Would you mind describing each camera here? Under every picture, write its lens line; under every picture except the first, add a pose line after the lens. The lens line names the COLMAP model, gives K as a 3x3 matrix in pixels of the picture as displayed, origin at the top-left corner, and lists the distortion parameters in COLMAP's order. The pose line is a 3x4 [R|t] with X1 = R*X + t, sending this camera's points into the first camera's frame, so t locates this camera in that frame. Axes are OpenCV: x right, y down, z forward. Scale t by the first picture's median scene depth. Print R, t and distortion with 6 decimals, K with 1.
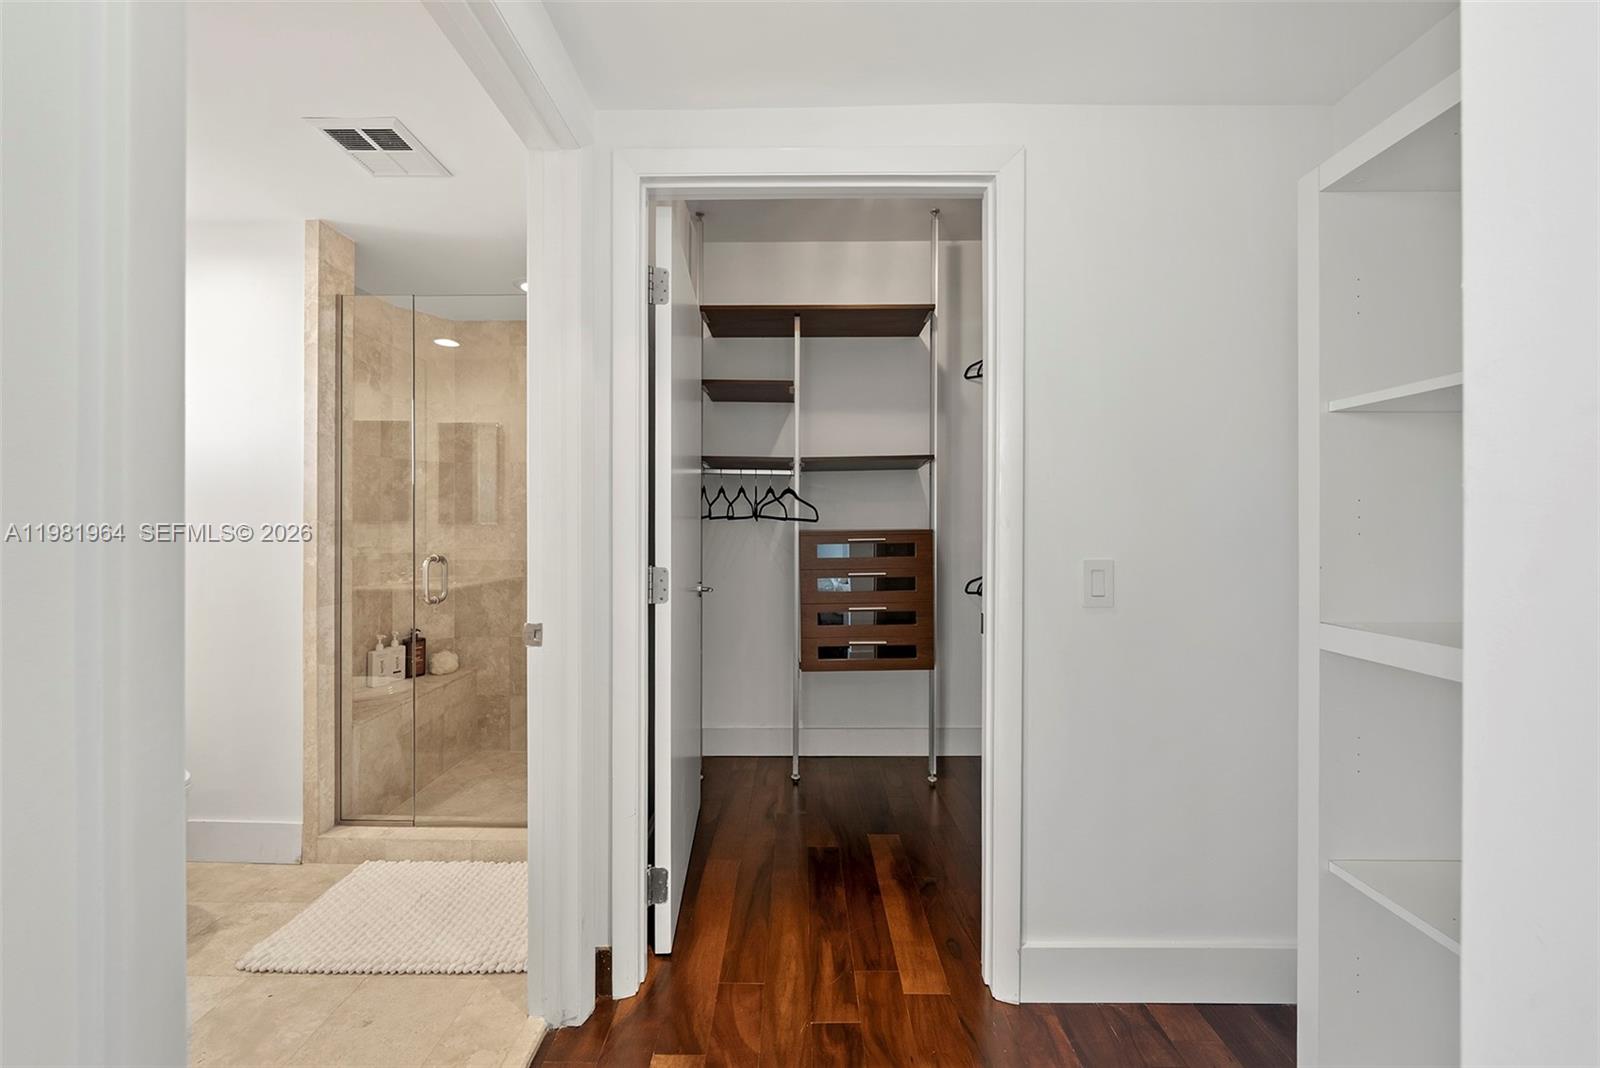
lens RADIAL K [[573.9, 0, 782.1], [0, 573.9, 524.2], [0, 0, 1]] dist [-0.010020, 0.000068]
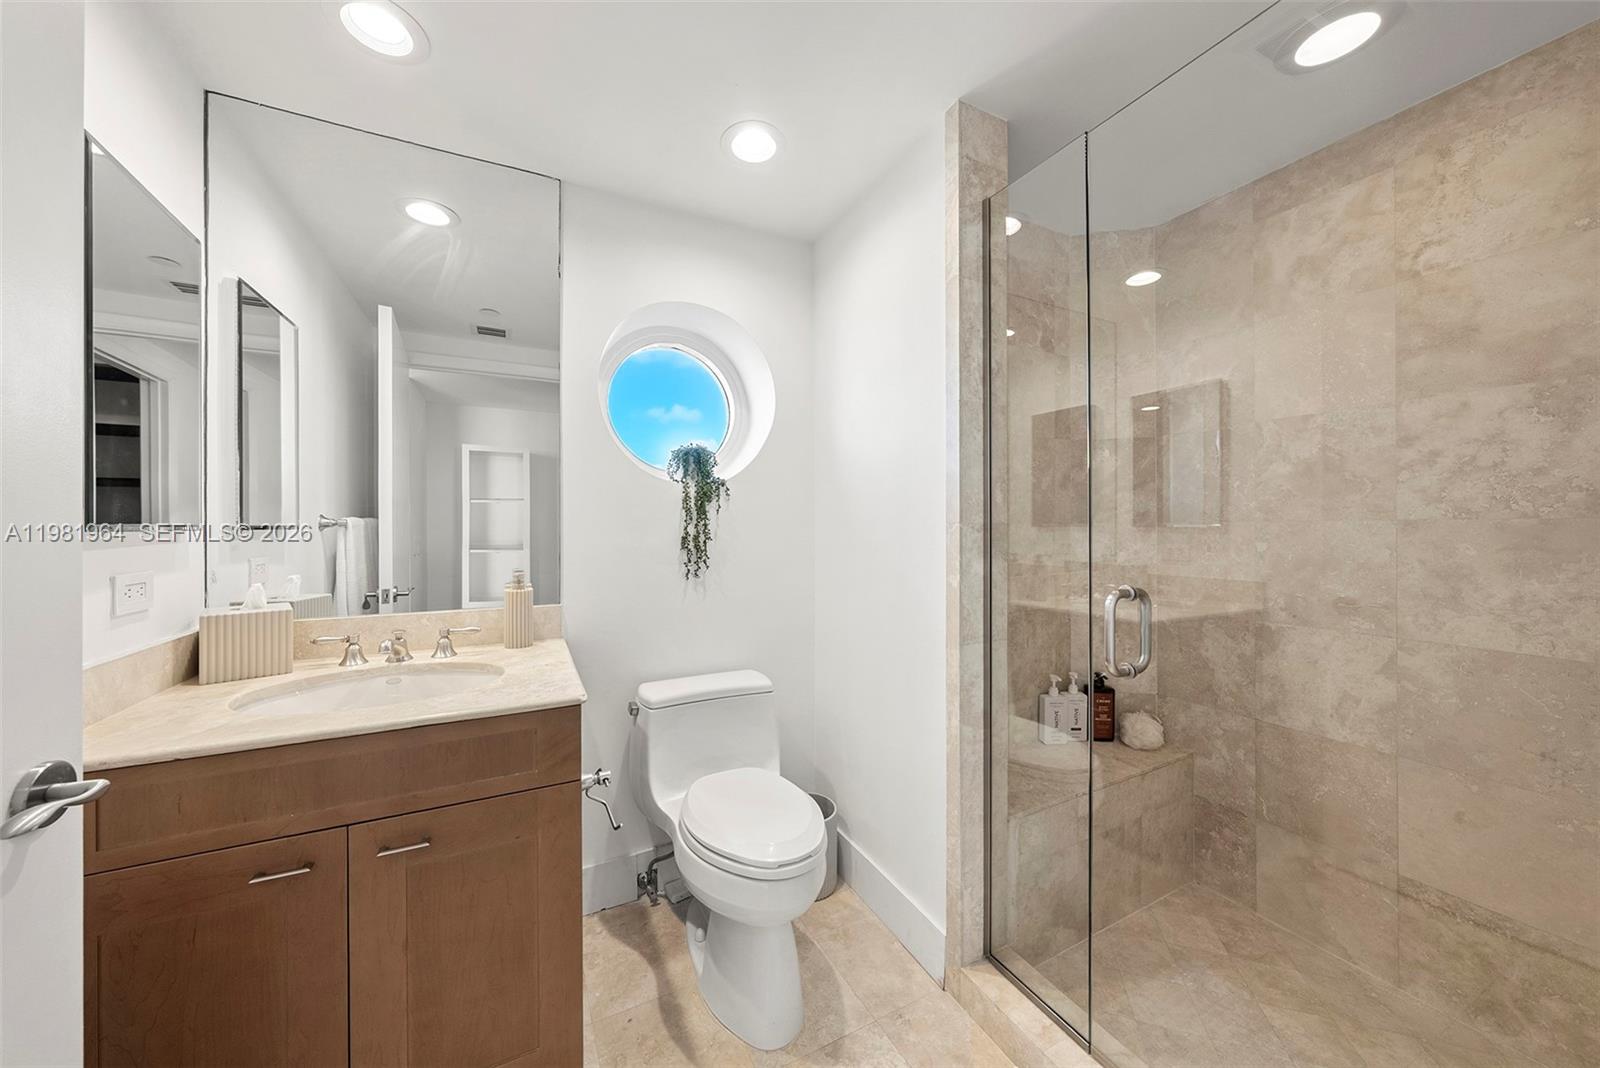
lens RADIAL K [[550.0, 0, 793.3], [0, 550.0, 526.5], [0, 0, 1]] dist [-0.000742, -0.000011]
pose [[0.459129, -0.001726, -0.888368, -0.279090], [0.003928, 0.999992, 0.000087, -0.003377], [0.888361, -0.003530, 0.459133, 0.463107]]
